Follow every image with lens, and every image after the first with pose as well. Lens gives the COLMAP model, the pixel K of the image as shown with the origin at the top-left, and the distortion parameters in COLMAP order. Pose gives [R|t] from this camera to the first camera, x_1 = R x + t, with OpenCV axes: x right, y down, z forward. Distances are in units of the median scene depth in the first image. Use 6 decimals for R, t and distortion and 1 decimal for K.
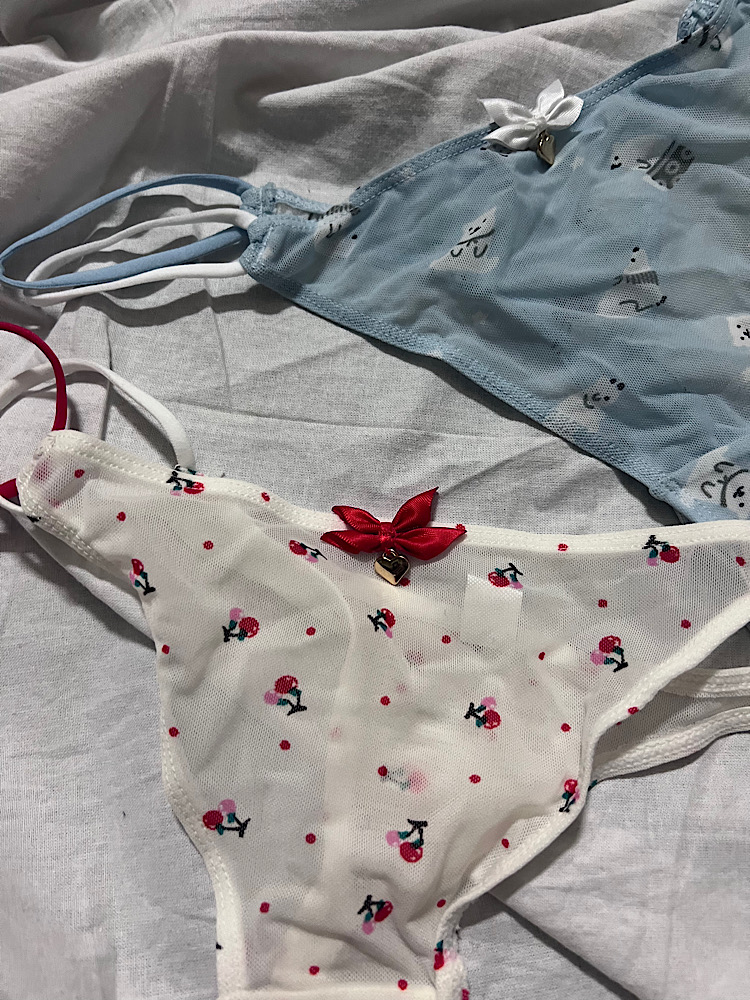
lens RADIAL K [[759.8, 0, 374.7], [0, 759.8, 520.2], [0, 0, 1]] dist [0.002555, -0.033422]
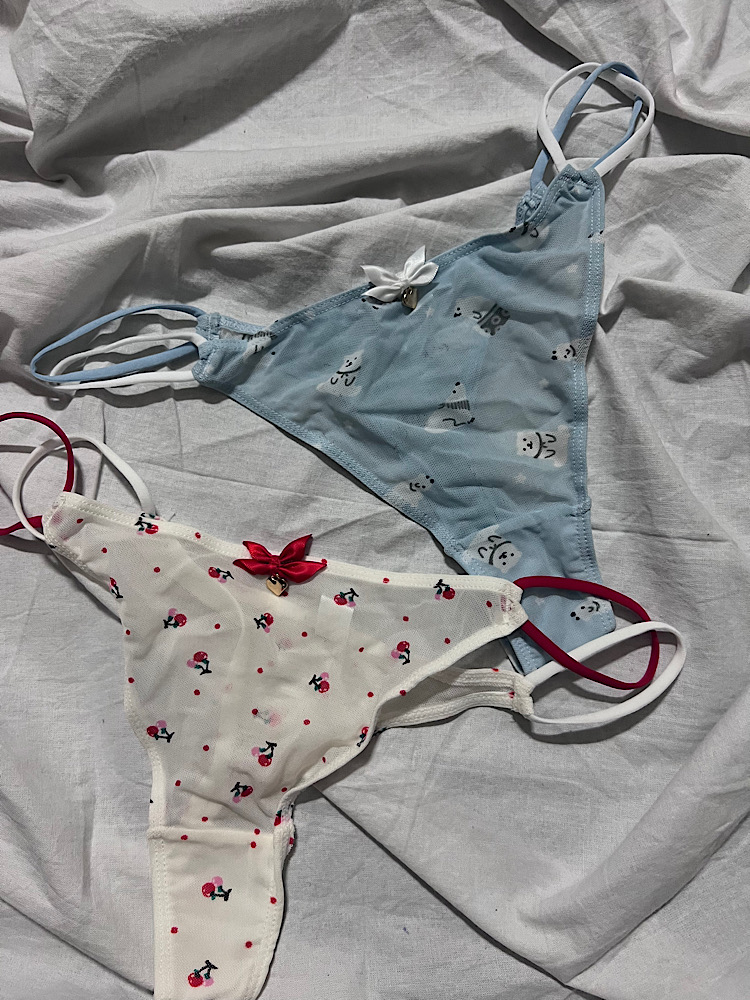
lens RADIAL K [[755.7, 0, 375.0], [0, 755.7, 500.0], [0, 0, 1]] dist [0.073607, -0.244437]
pose [[0.996159, 0.078752, -0.038276, 0.272185], [-0.072556, 0.987109, 0.142656, -0.349956], [0.049017, -0.139331, 0.989032, -0.518767]]
